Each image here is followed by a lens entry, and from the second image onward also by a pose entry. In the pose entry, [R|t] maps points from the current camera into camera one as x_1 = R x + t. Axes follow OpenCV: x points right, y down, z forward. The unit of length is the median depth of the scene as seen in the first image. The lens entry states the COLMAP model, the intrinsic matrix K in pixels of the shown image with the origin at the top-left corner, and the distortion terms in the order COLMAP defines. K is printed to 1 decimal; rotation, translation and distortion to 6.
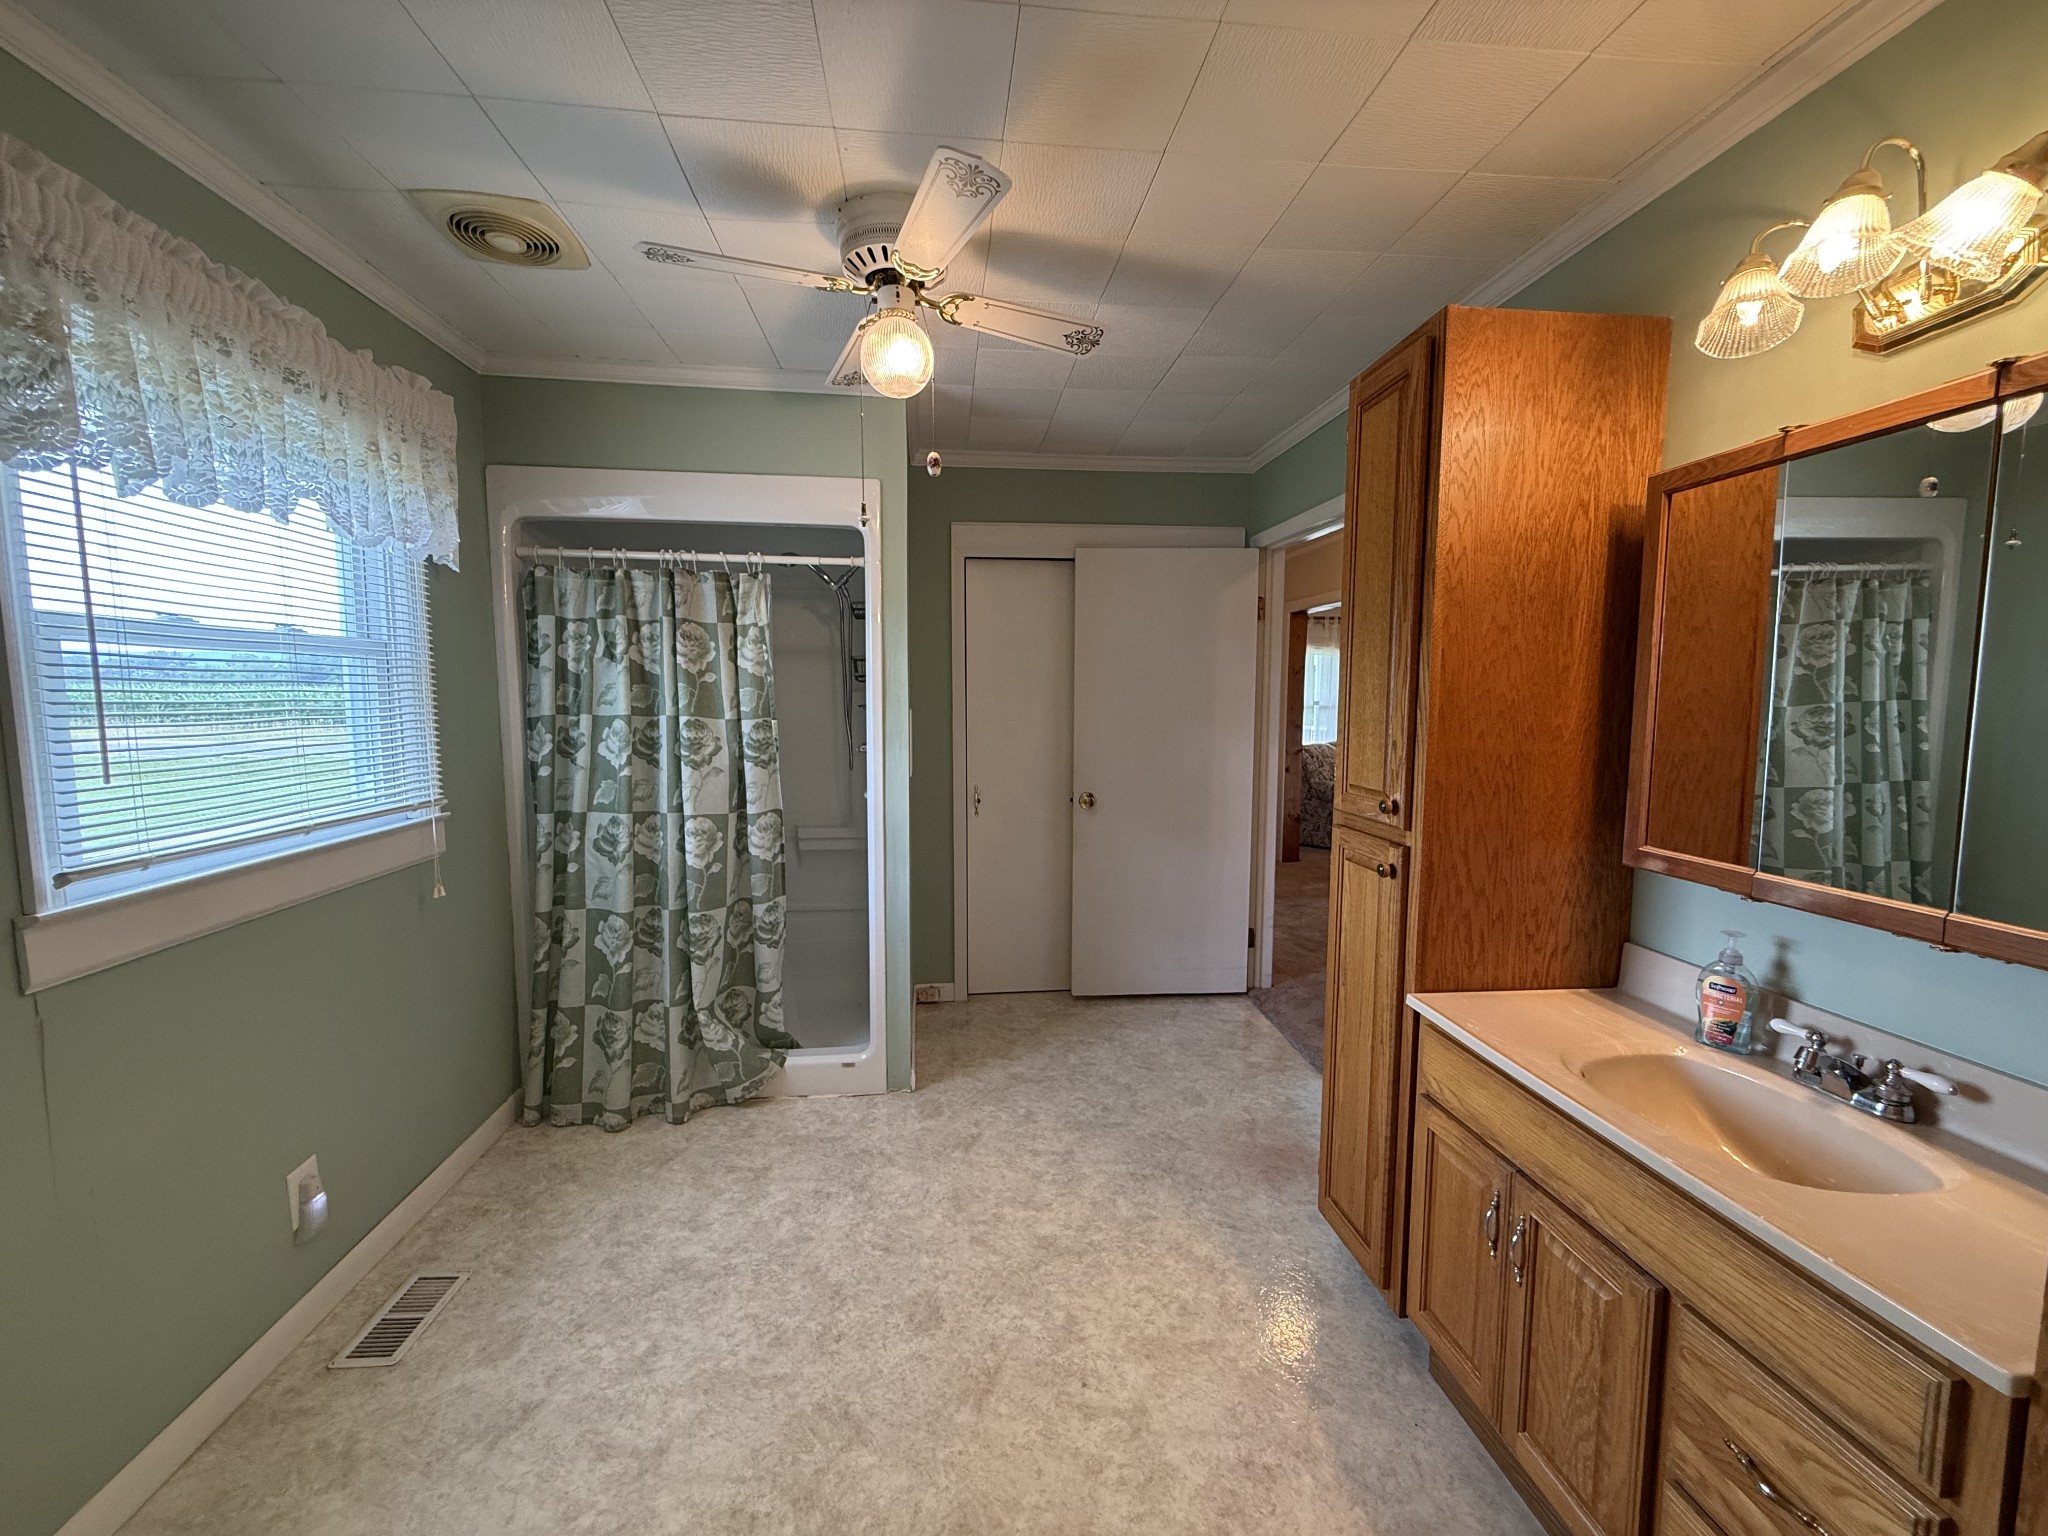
lens RADIAL K [[818.8, 0, 1021.4], [0, 818.8, 770.5], [0, 0, 1]] dist [-0.000035, 0.000197]
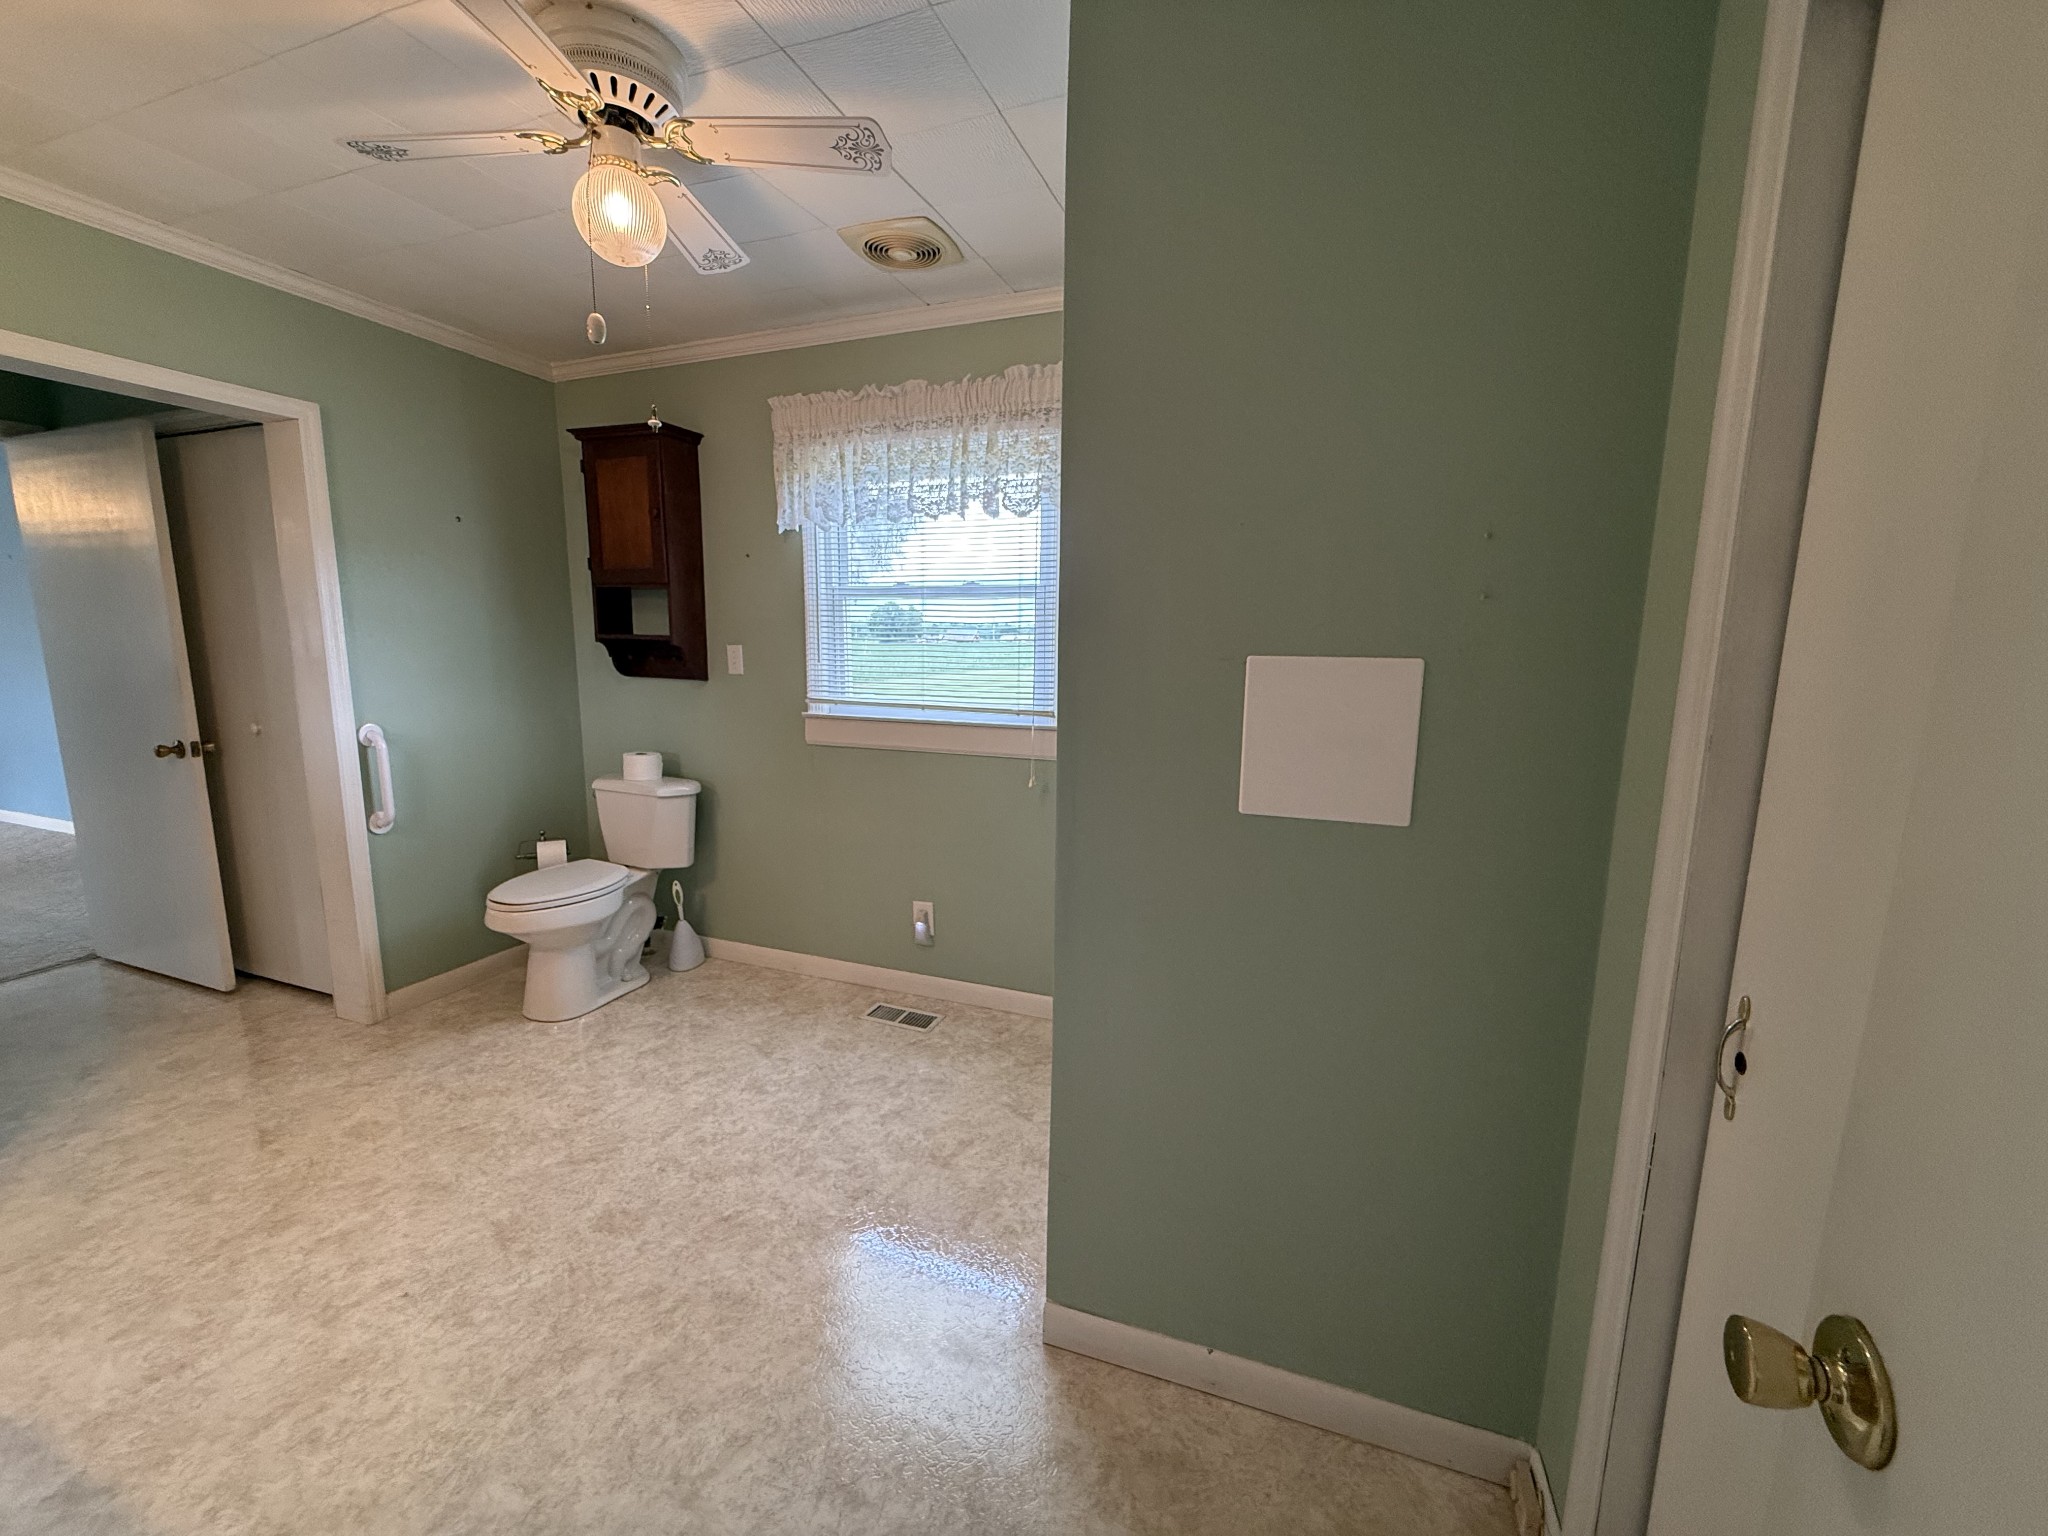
lens RADIAL K [[819.5, 0, 1020.4], [0, 819.5, 760.5], [0, 0, 1]] dist [-0.000042, -0.000025]
pose [[-0.449630, 0.125706, -0.884325, 0.345686], [-0.101264, 0.976490, 0.190295, -0.104866], [0.887456, 0.175113, -0.426330, 1.255540]]
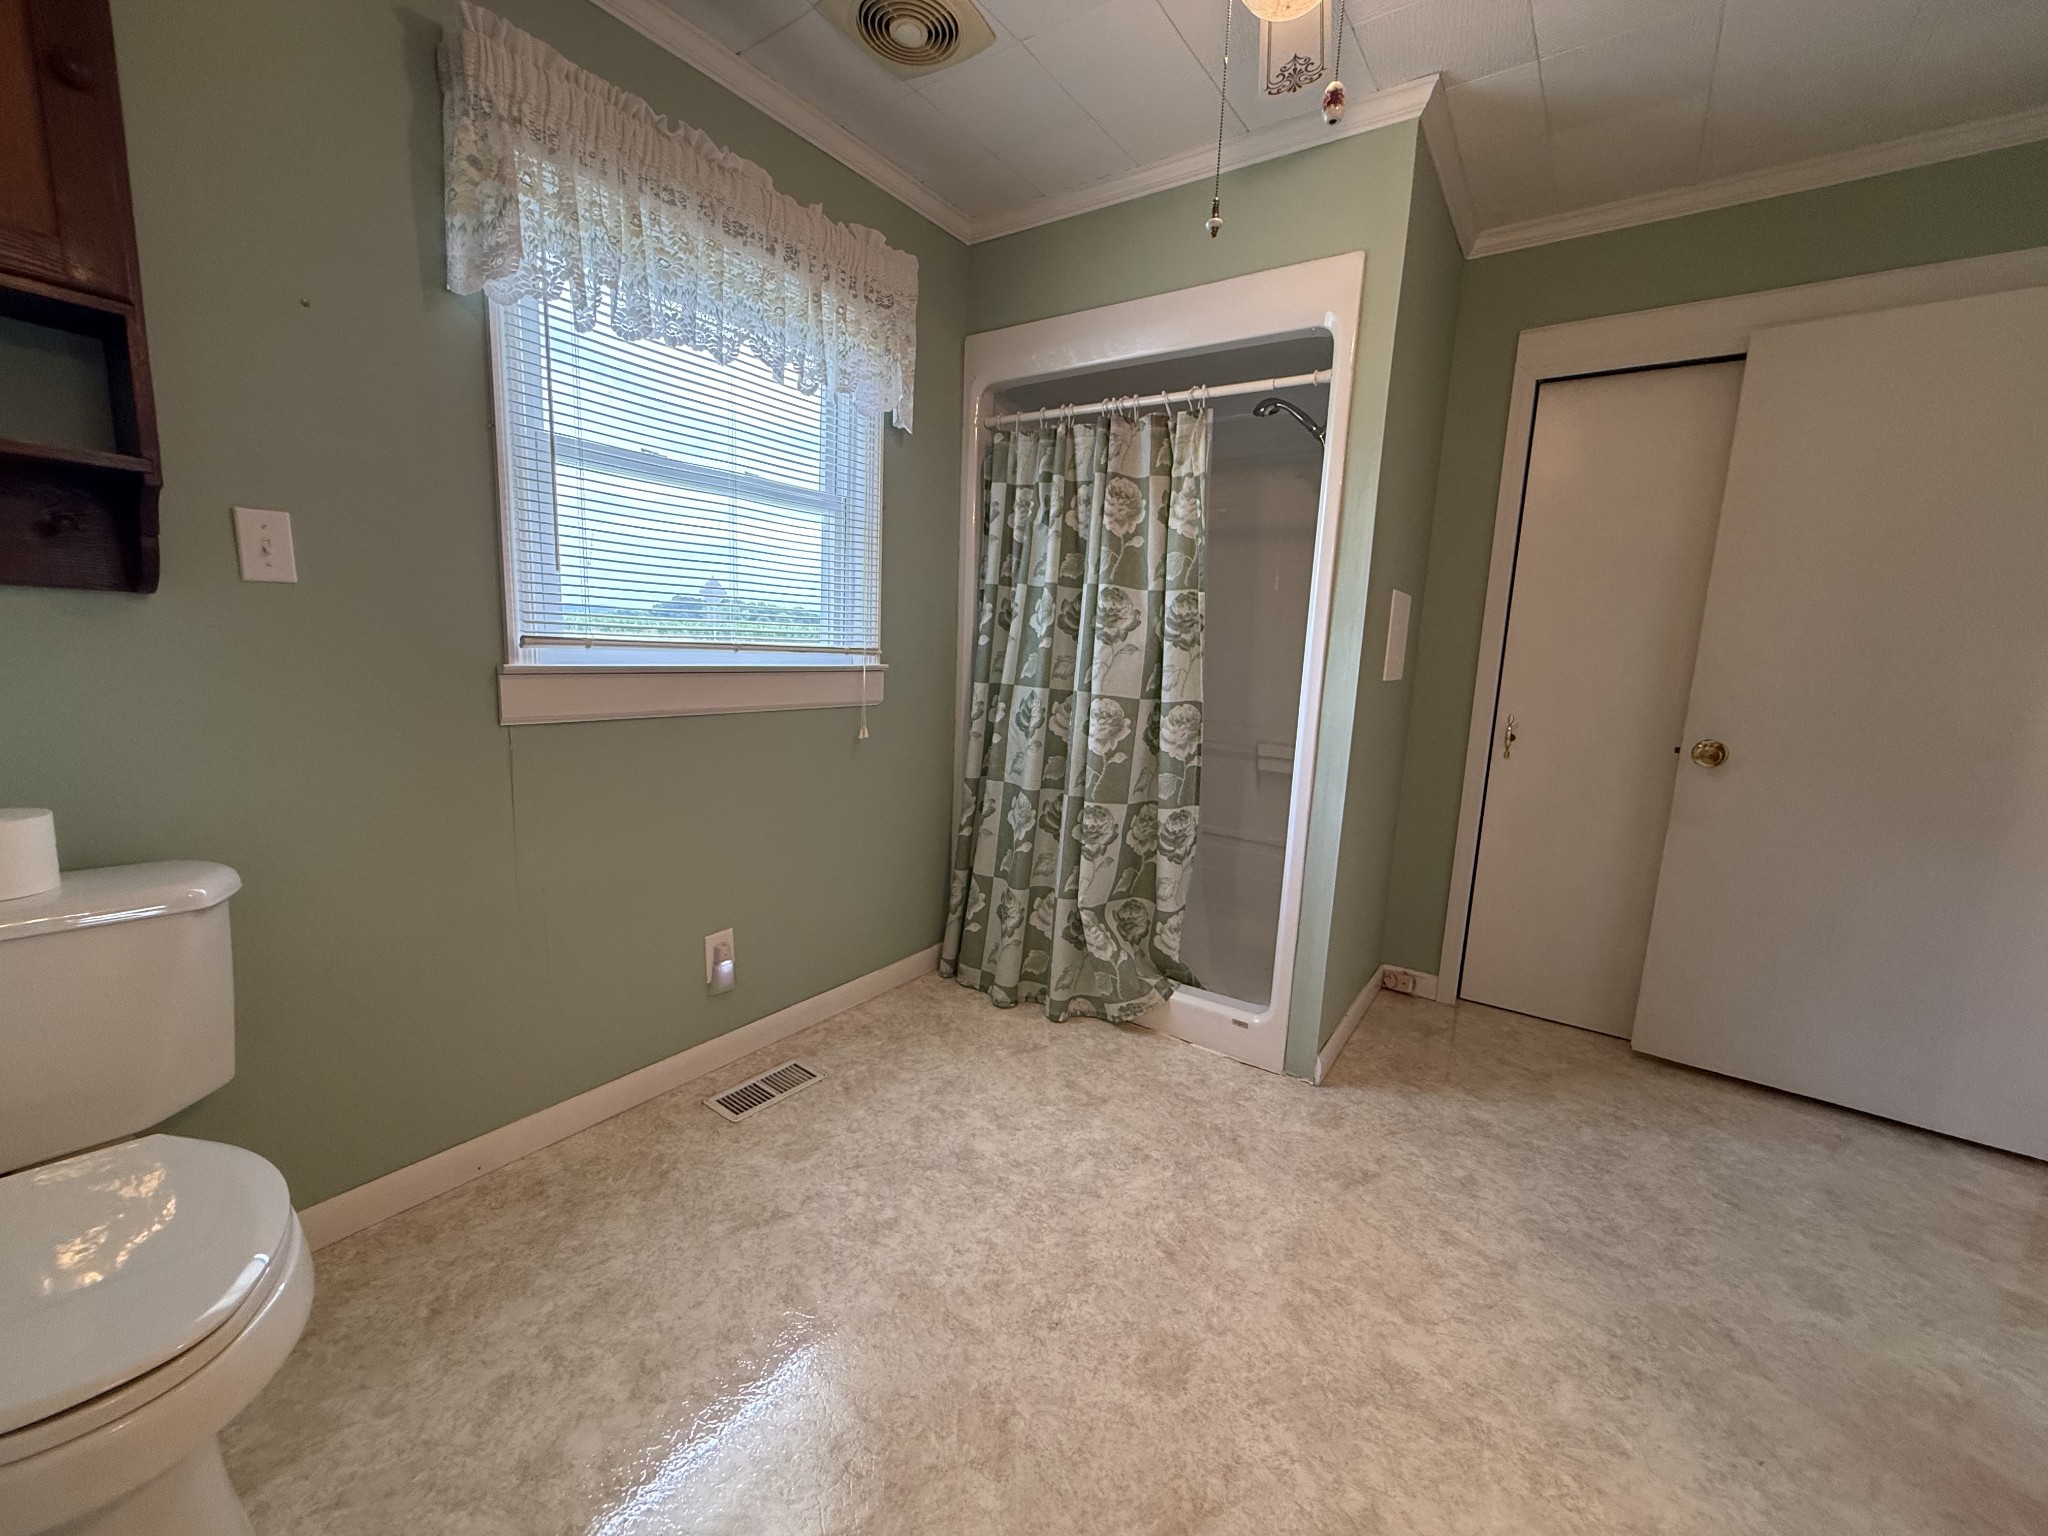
lens RADIAL K [[818.8, 0, 1021.4], [0, 818.8, 770.5], [0, 0, 1]] dist [-0.000035, 0.000197]
pose [[0.749245, 0.131091, -0.649189, 0.129837], [-0.102797, 0.991354, 0.081544, 0.071662], [0.654266, 0.005638, 0.756243, 0.260112]]
